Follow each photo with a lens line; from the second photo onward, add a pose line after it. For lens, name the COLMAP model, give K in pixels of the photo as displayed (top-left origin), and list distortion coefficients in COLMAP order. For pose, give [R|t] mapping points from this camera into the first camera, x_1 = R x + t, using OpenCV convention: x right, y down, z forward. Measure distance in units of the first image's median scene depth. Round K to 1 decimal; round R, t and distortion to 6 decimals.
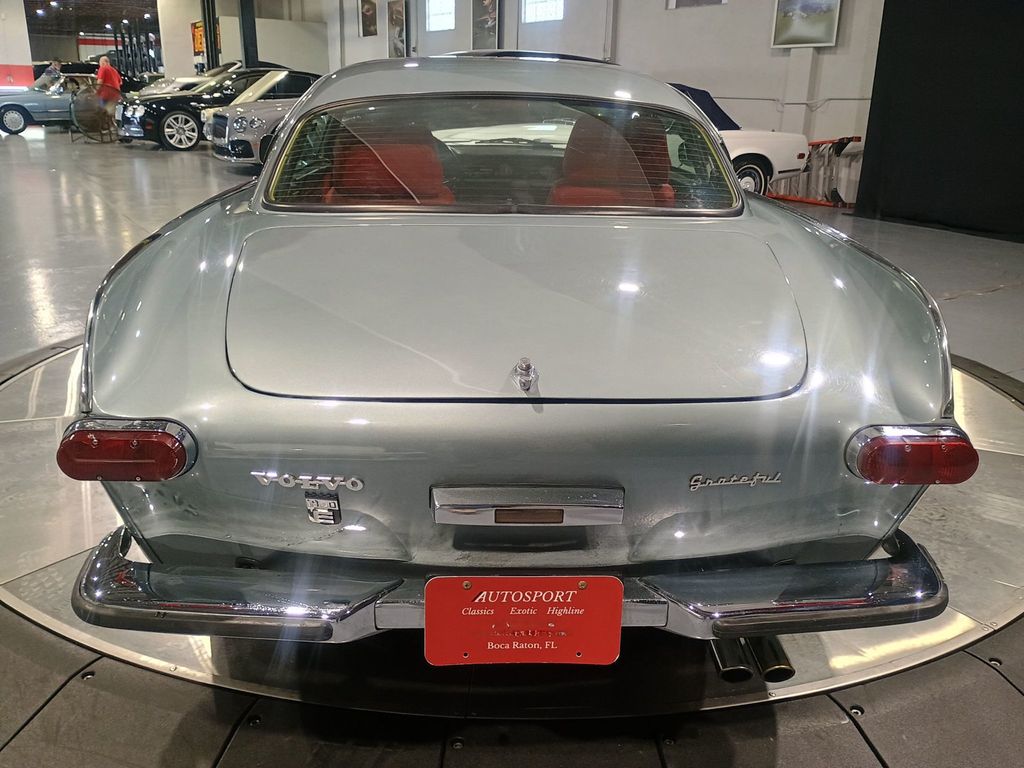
lens RADIAL K [[821.7, 0, 512.0], [0, 821.7, 384.0], [0, 0, 1]] dist [0.031556, -0.065391]
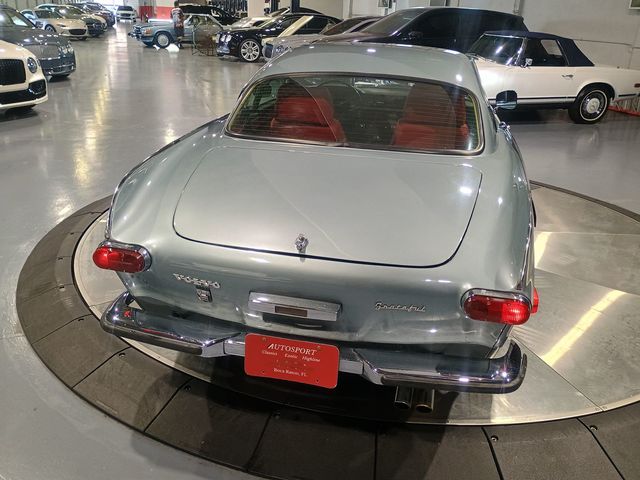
lens RADIAL K [[510.3, 0, 320.0], [0, 510.3, 240.0], [0, 0, 1]] dist [-0.008257, -0.006205]
pose [[0.970187, 0.106062, -0.217919, 0.305849], [-0.093903, 0.993428, 0.065446, -0.094440], [0.223428, -0.043032, 0.973770, -0.195526]]
